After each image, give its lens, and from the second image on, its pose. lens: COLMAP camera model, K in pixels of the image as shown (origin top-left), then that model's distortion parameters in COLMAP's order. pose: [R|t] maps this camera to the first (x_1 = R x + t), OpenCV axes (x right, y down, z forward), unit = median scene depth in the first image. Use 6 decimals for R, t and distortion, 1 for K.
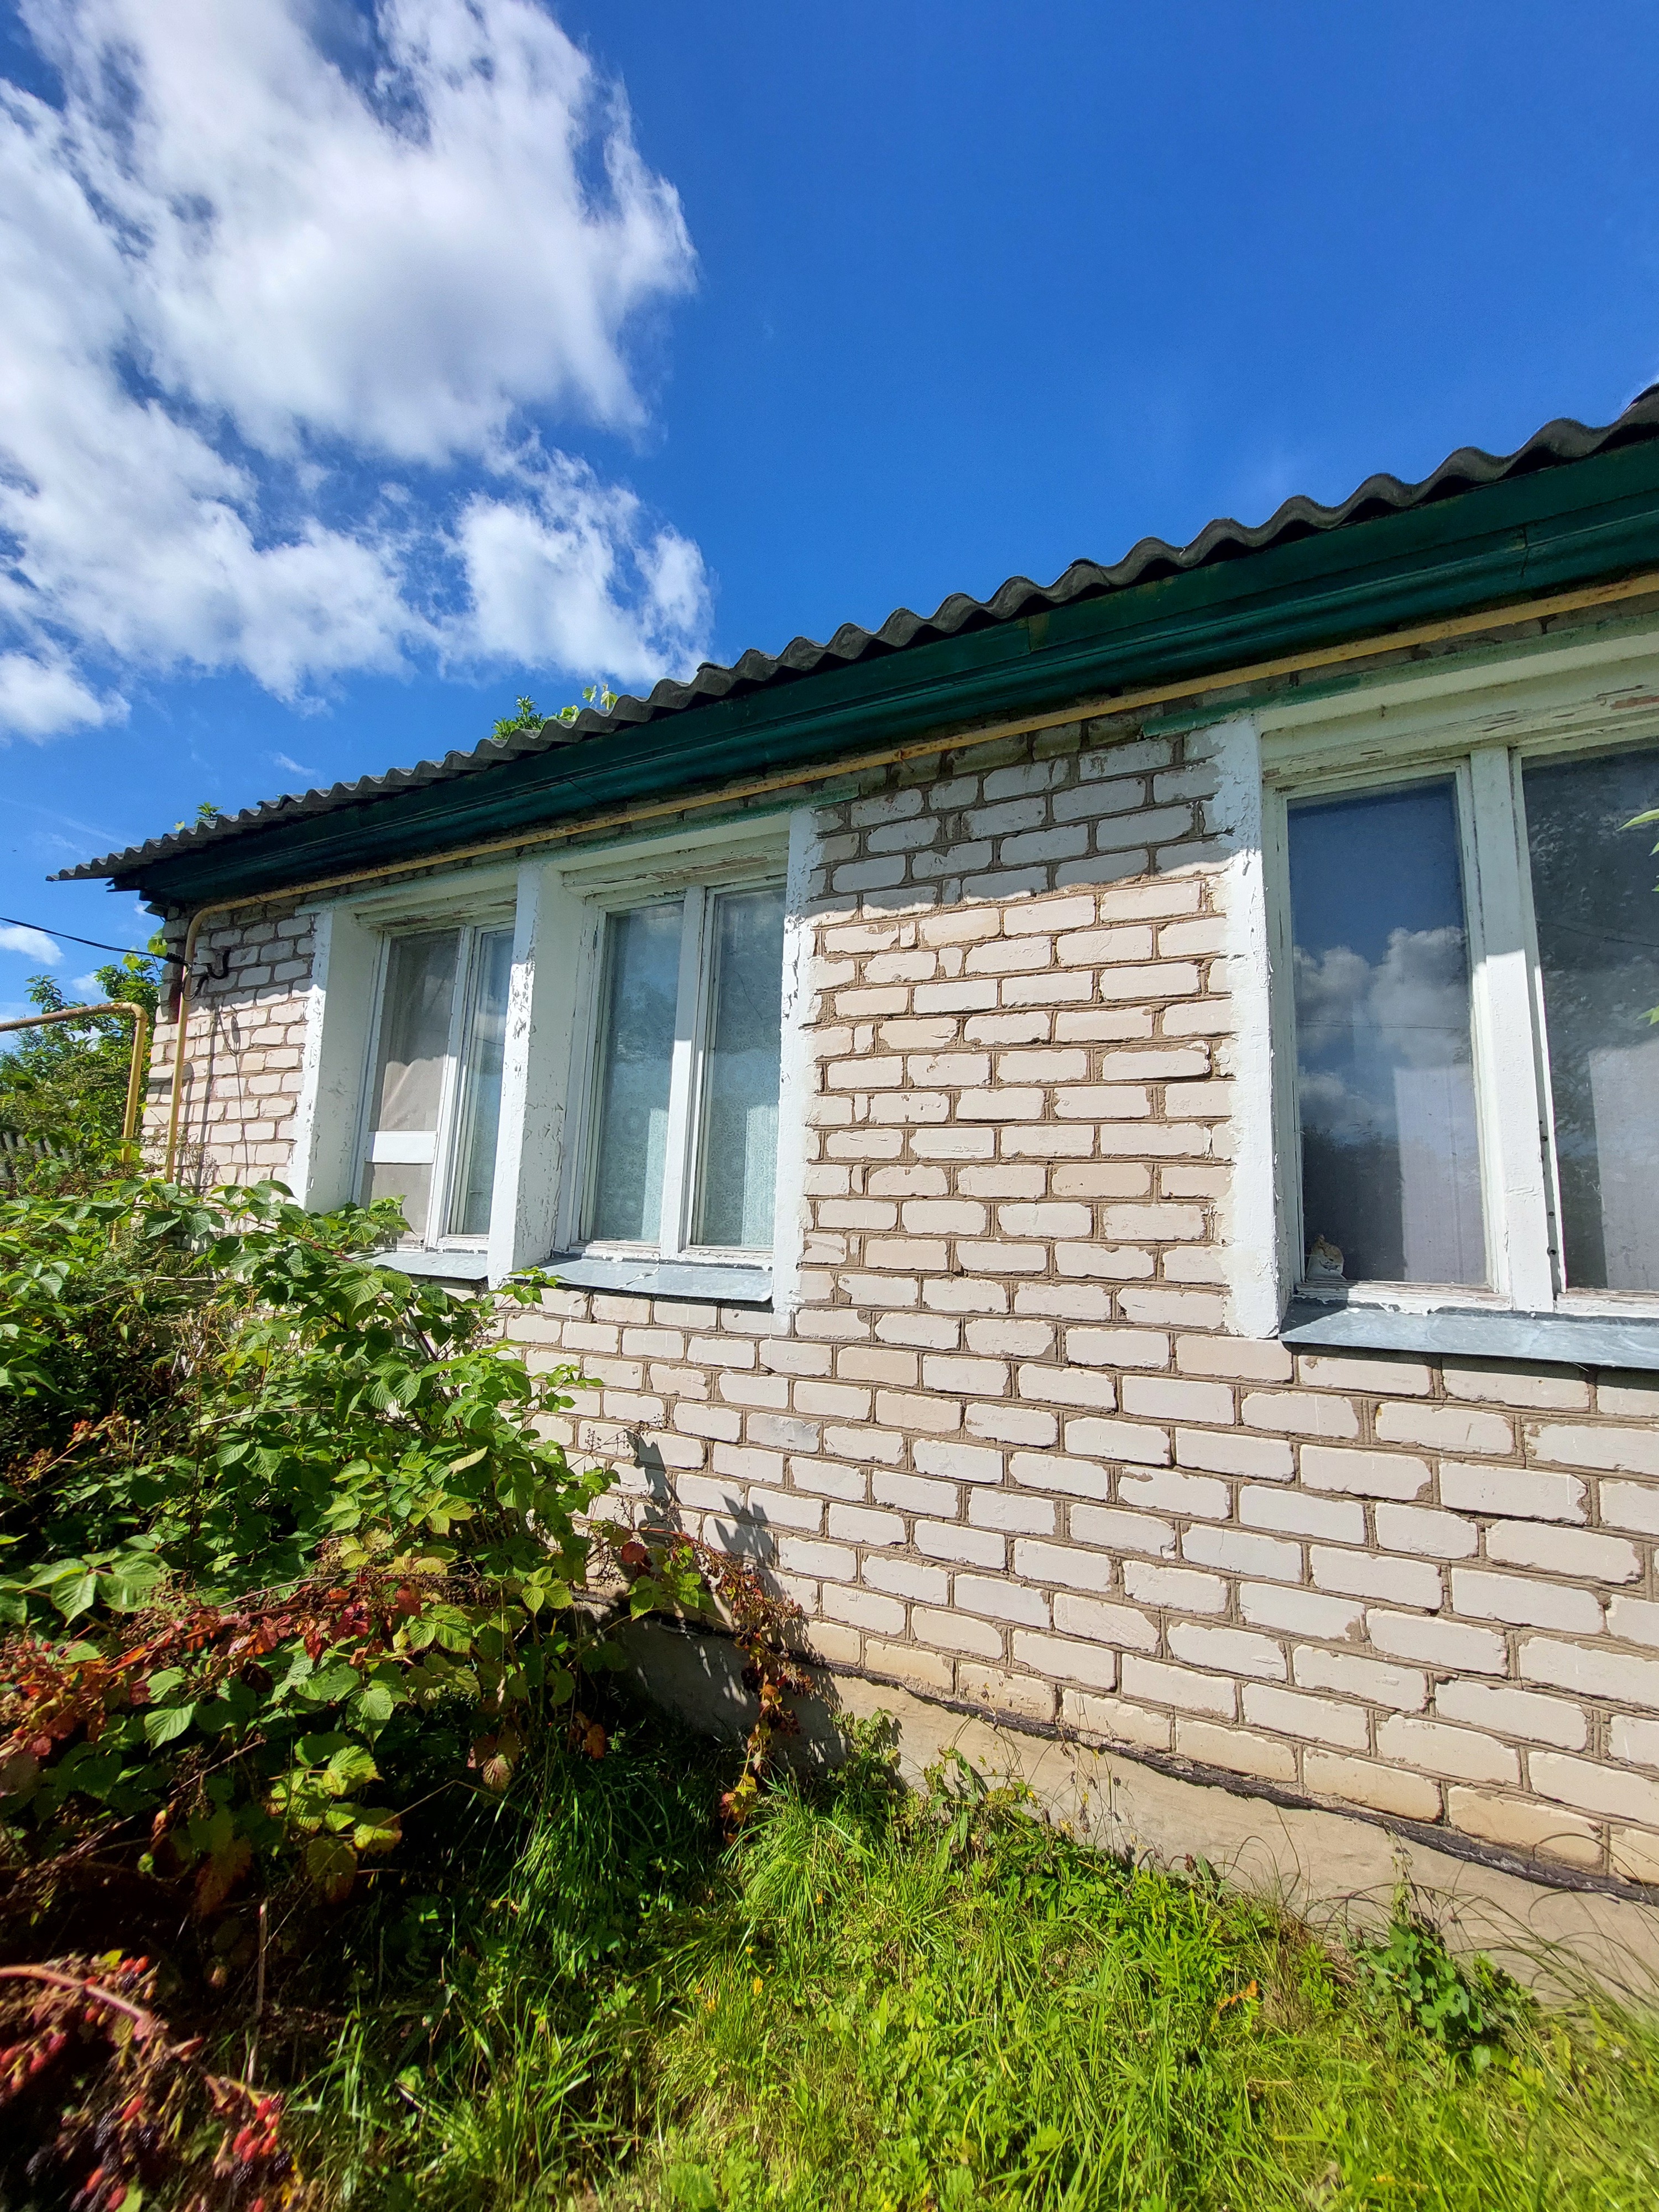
lens RADIAL K [[890.9, 0, 833.9], [0, 890.9, 1092.7], [0, 0, 1]] dist [-0.012233, 0.001218]
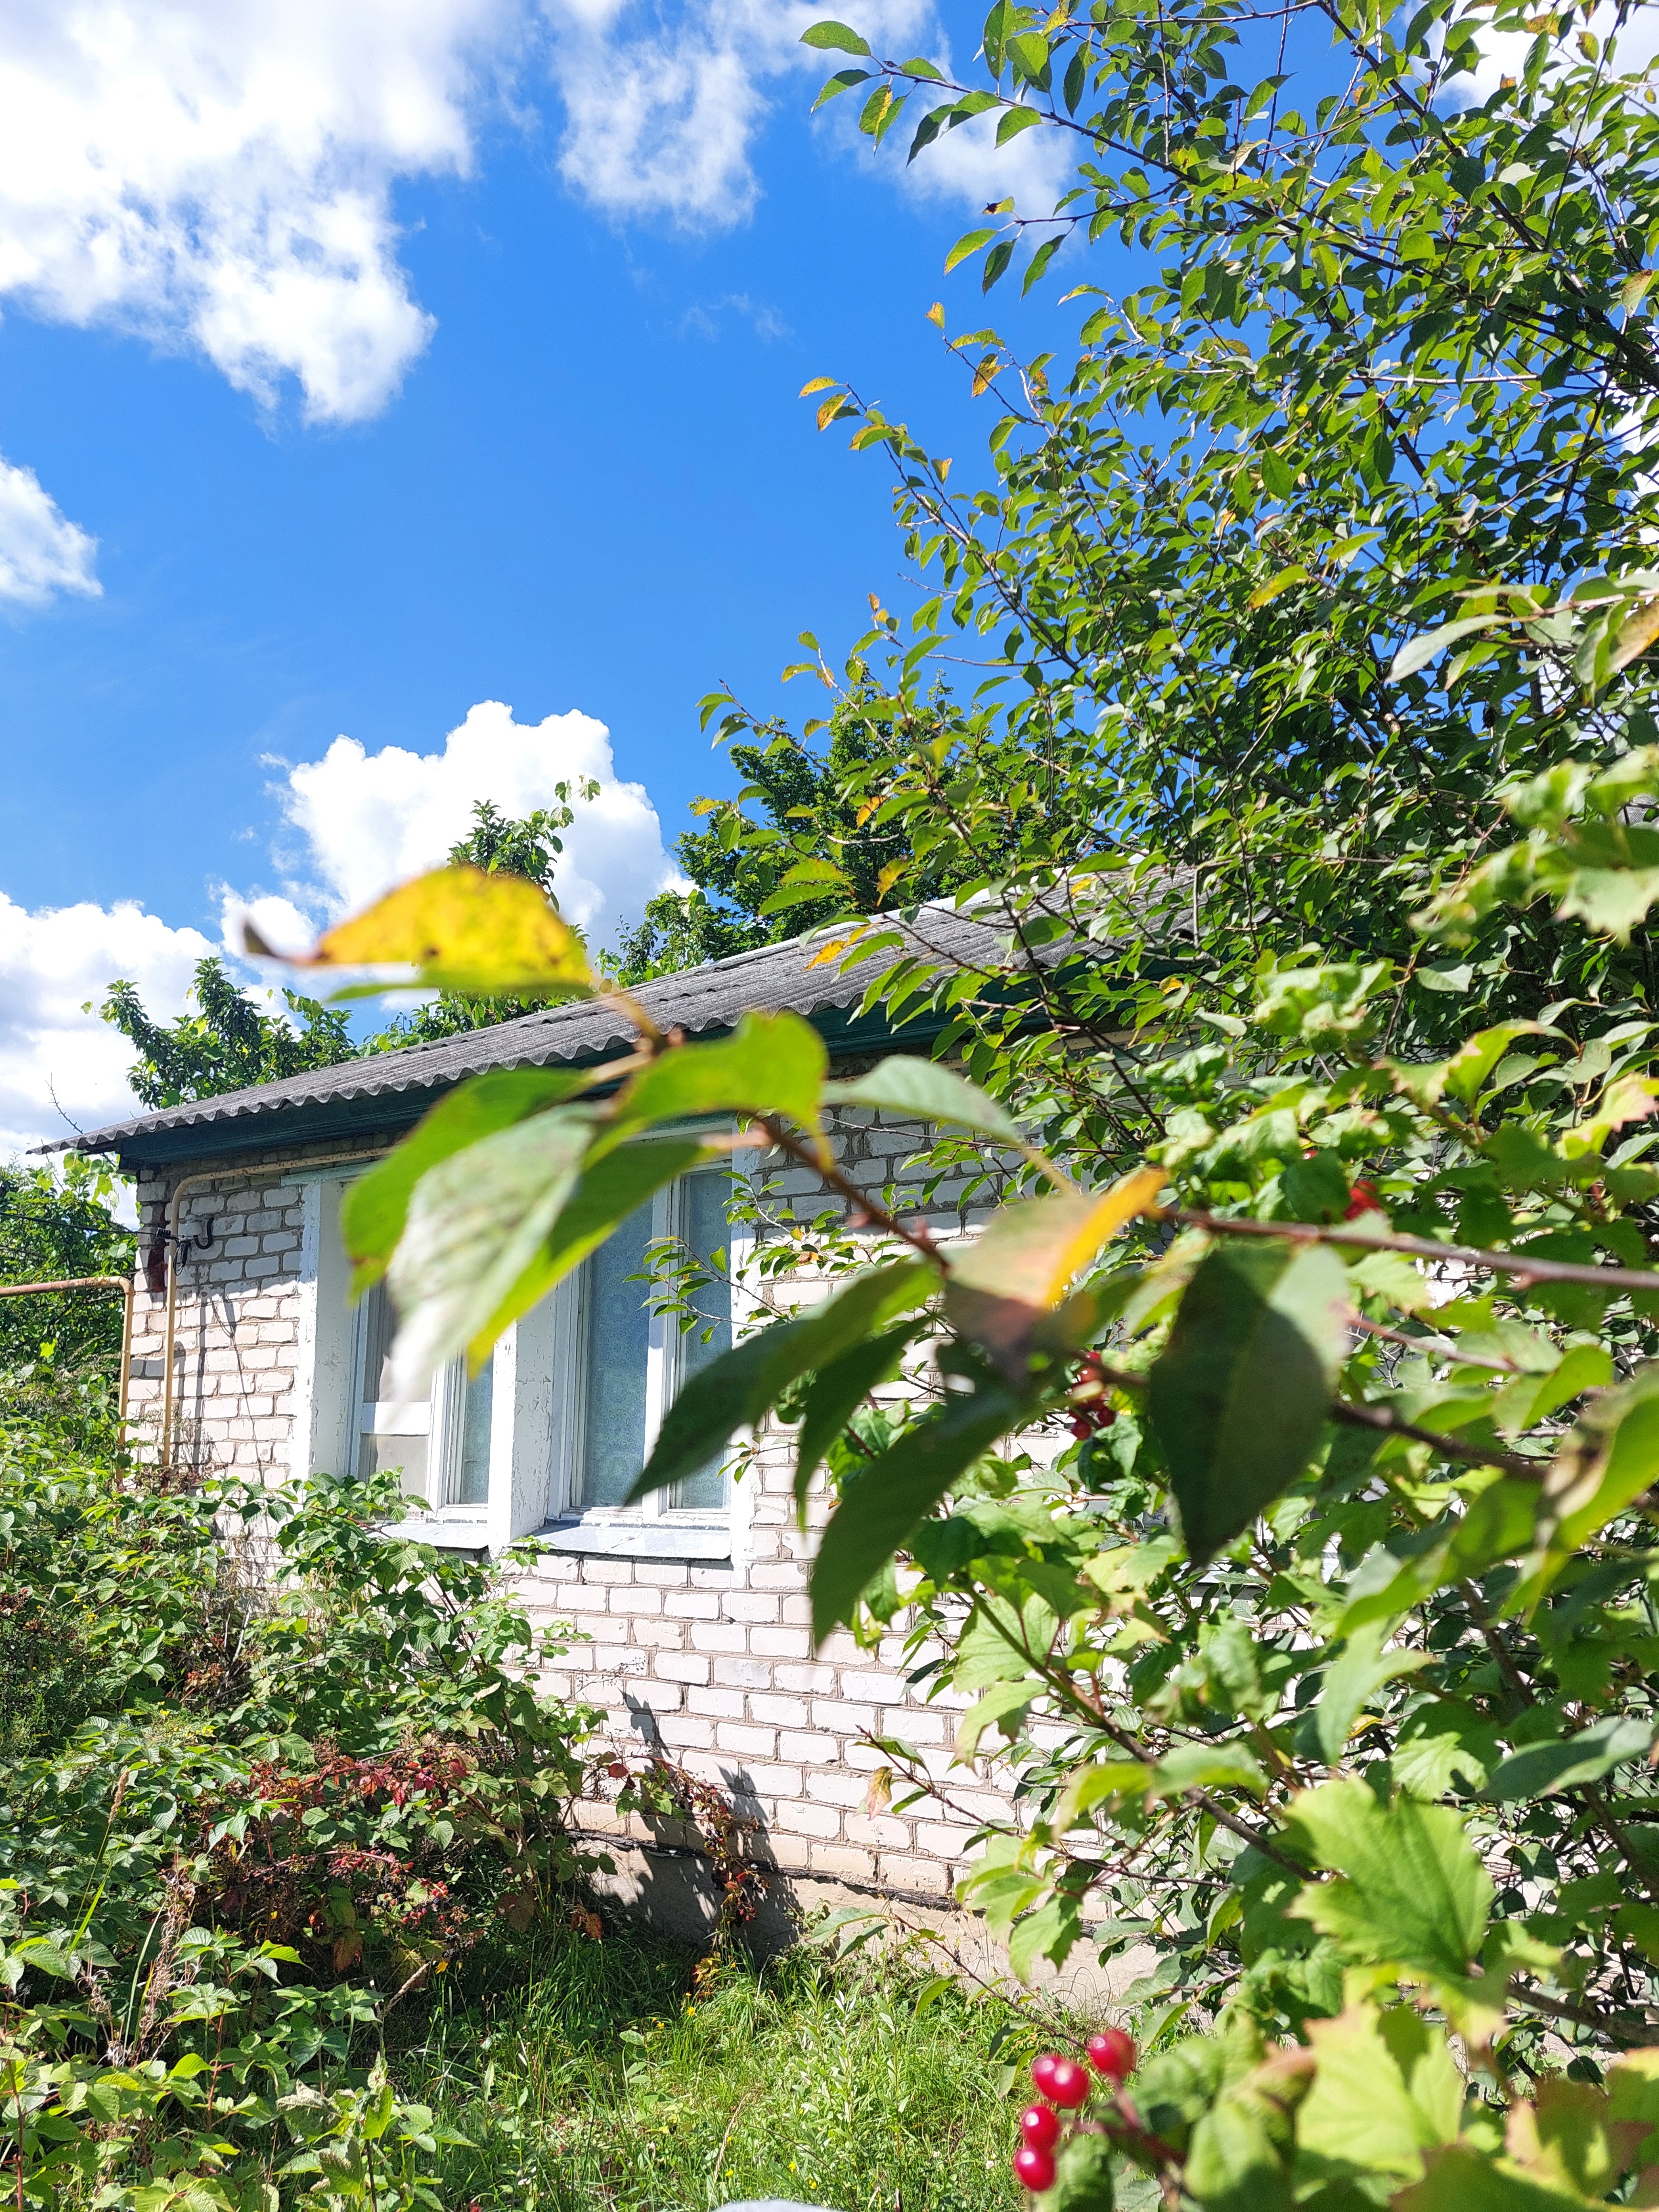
lens RADIAL K [[1551.4, 0, 826.1], [0, 1551.4, 1113.7], [0, 0, 1]] dist [0.023230, -0.000313]
pose [[0.989563, -0.066699, -0.127735, 0.332981], [0.059269, 0.996370, -0.061113, -0.201394], [0.131347, 0.052904, 0.989924, -0.965385]]
